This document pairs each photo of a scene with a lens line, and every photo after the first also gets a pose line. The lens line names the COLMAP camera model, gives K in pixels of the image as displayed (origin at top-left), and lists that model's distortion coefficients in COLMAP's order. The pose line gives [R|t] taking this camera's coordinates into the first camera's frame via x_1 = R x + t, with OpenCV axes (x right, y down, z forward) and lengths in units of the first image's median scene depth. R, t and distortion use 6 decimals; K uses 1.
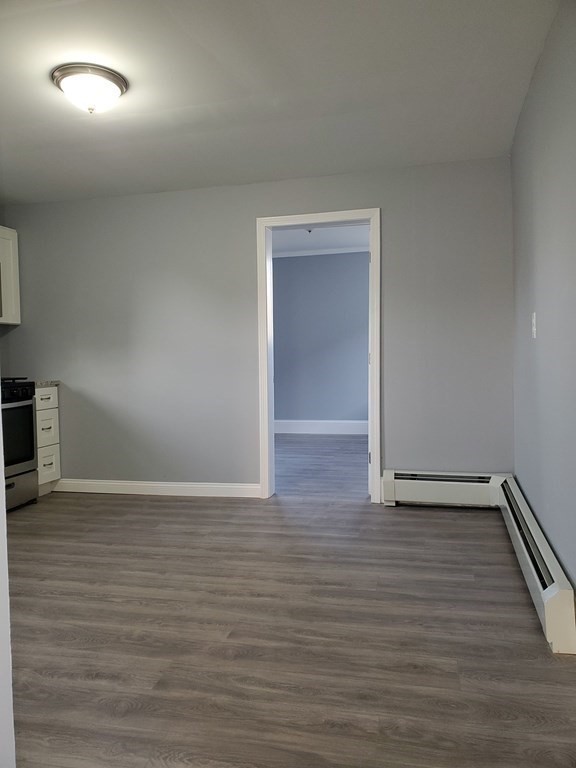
lens RADIAL K [[599.3, 0, 288.8], [0, 599.3, 384.2], [0, 0, 1]] dist [0.009899, 0.002841]
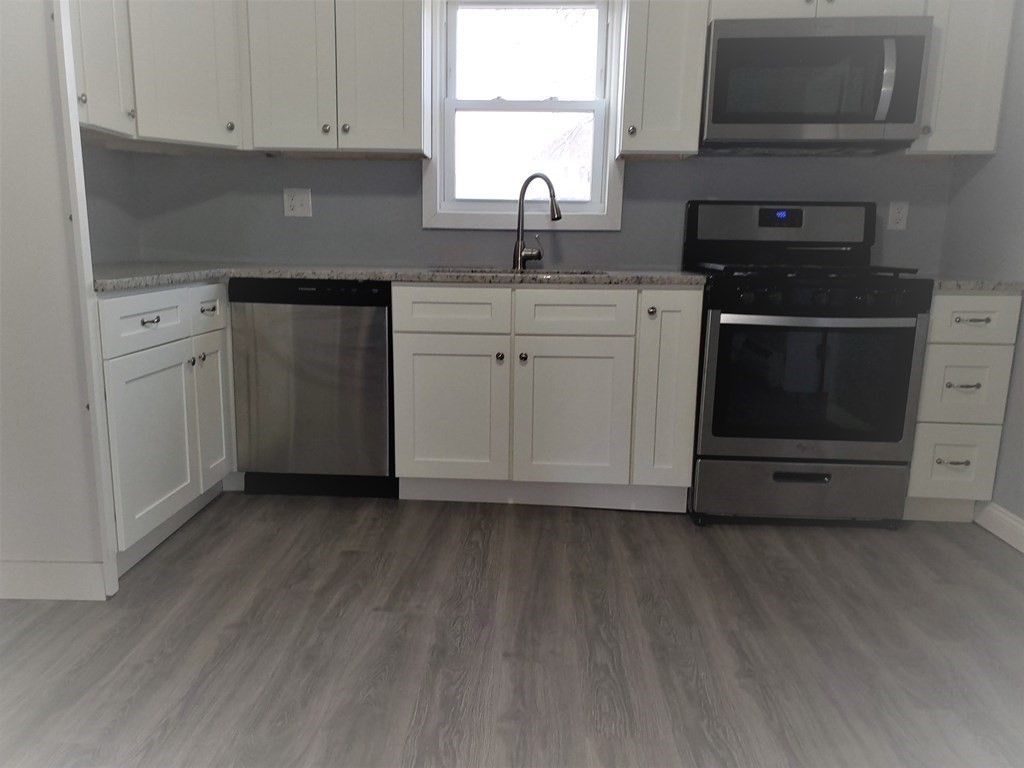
lens RADIAL K [[799.1, 0, 510.8], [0, 799.1, 390.4], [0, 0, 1]] dist [0.009899, 0.002841]
pose [[0.161344, 0.211744, -0.963915, 0.134597], [-0.070971, 0.976673, 0.202667, -0.022926], [0.984343, 0.035711, 0.172608, 0.576738]]
